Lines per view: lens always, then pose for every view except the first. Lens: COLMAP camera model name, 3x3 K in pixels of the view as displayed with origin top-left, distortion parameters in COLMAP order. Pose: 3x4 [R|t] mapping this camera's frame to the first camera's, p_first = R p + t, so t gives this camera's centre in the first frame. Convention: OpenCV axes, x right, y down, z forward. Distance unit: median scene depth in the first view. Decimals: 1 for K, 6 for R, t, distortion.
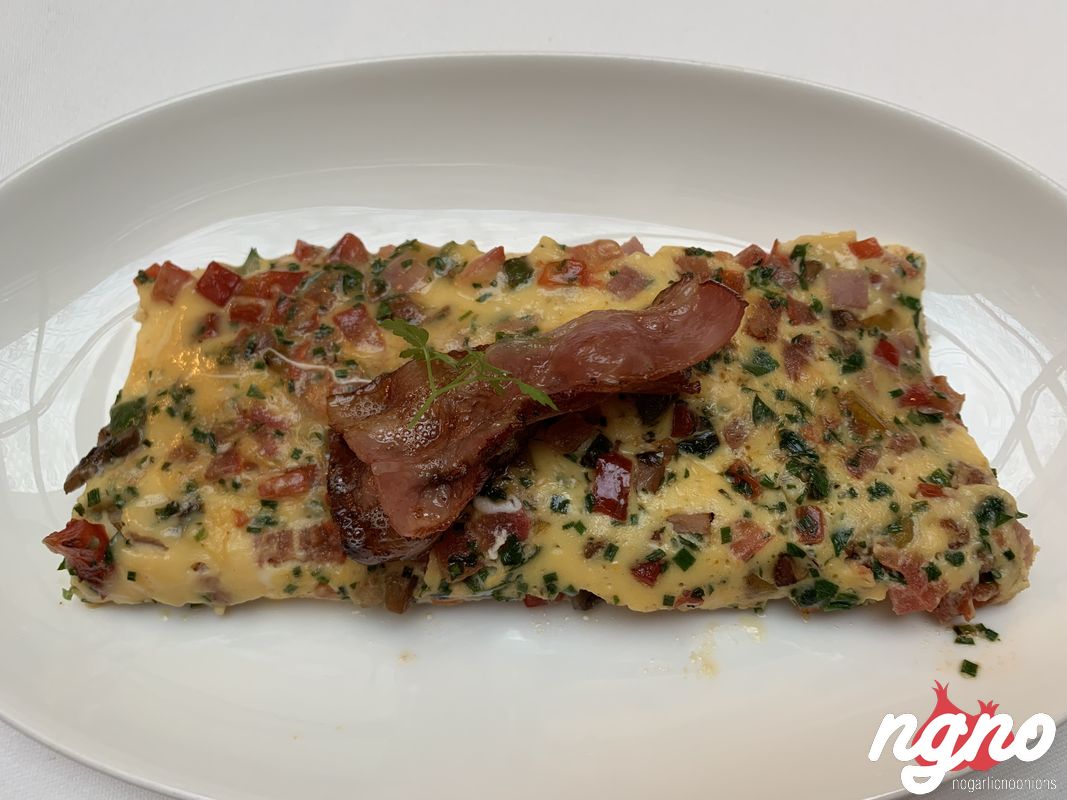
lens RADIAL K [[818.3, 0, 533.5], [0, 818.3, 400.0], [0, 0, 1]] dist [0.054133, -0.217509]
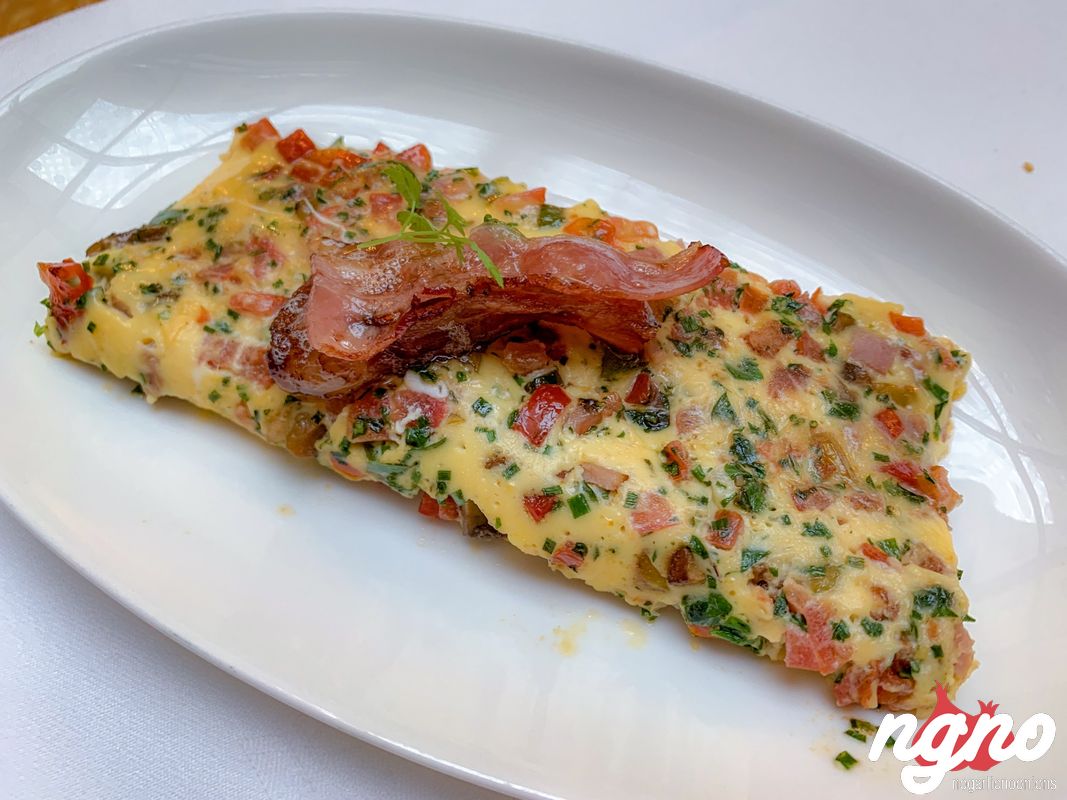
lens RADIAL K [[833.6, 0, 533.9], [0, 833.6, 397.3], [0, 0, 1]] dist [0.061587, -0.299728]
pose [[0.915024, 0.350669, -0.199407, 0.270219], [-0.383304, 0.909863, -0.158832, 0.241328], [0.125736, 0.221769, 0.966959, 0.048465]]
